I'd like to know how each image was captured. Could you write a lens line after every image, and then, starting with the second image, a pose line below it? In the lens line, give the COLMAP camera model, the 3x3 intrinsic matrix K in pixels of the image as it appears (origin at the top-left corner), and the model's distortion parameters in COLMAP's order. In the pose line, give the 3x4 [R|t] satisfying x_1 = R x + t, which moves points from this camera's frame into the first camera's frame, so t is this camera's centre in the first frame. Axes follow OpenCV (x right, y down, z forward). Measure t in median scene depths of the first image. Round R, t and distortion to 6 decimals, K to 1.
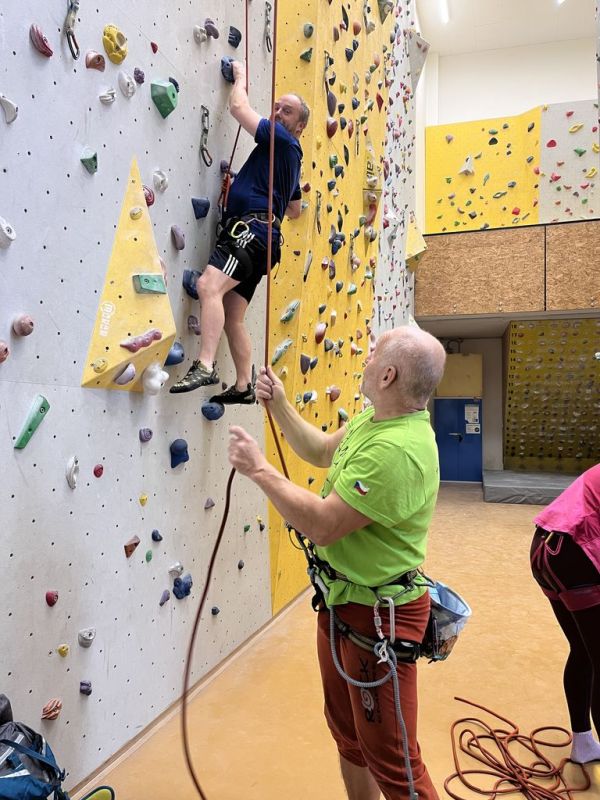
lens RADIAL K [[602.5, 0, 300.0], [0, 602.5, 400.0], [0, 0, 1]] dist [0.038853, -0.002045]
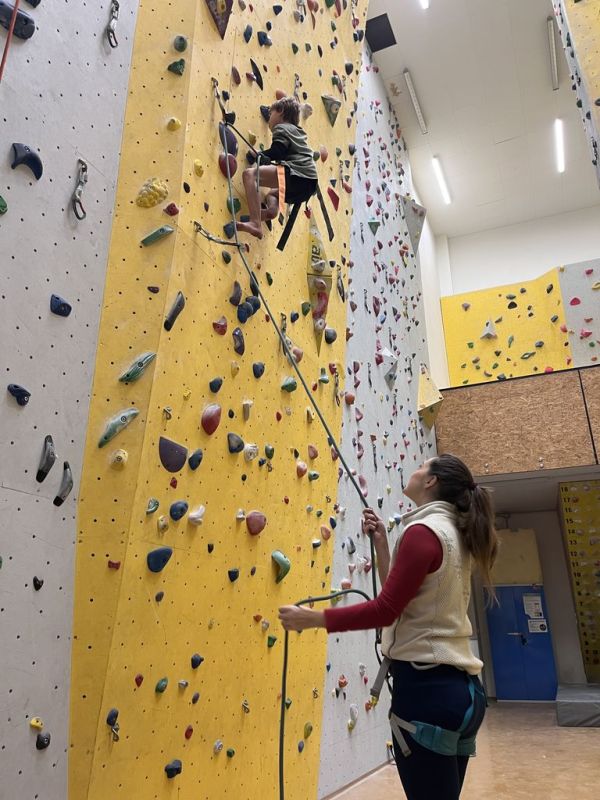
lens RADIAL K [[609.4, 0, 304.3], [0, 609.4, 396.9], [0, 0, 1]] dist [0.034647, -0.002106]
pose [[0.995372, -0.051854, -0.080911, 0.077413], [0.021319, 0.940103, -0.340224, 0.040543], [0.093707, 0.336925, 0.936857, 0.144199]]
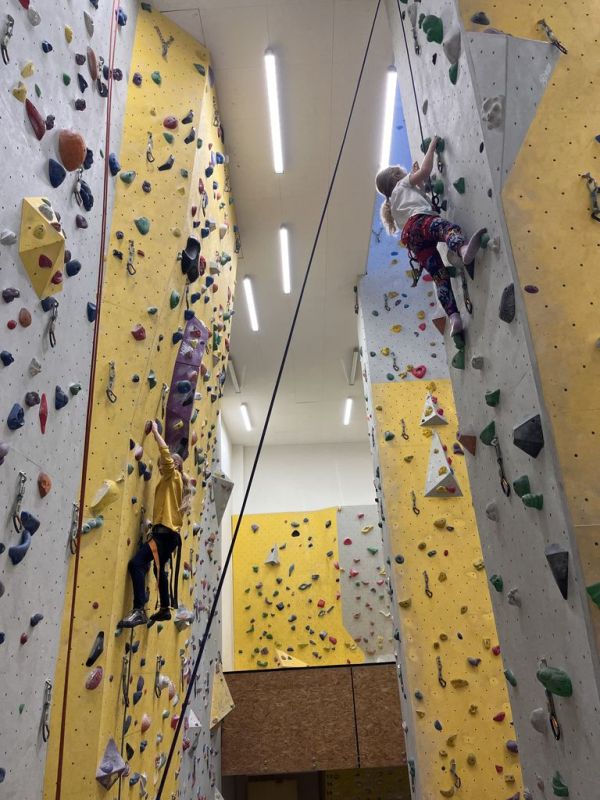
lens RADIAL K [[609.4, 0, 304.3], [0, 609.4, 396.9], [0, 0, 1]] dist [0.034647, -0.002106]
pose [[0.952689, 0.064920, 0.296932, 0.005163], [0.054120, 0.925080, -0.375896, -0.310820], [-0.299089, 0.374181, 0.877801, -0.018270]]
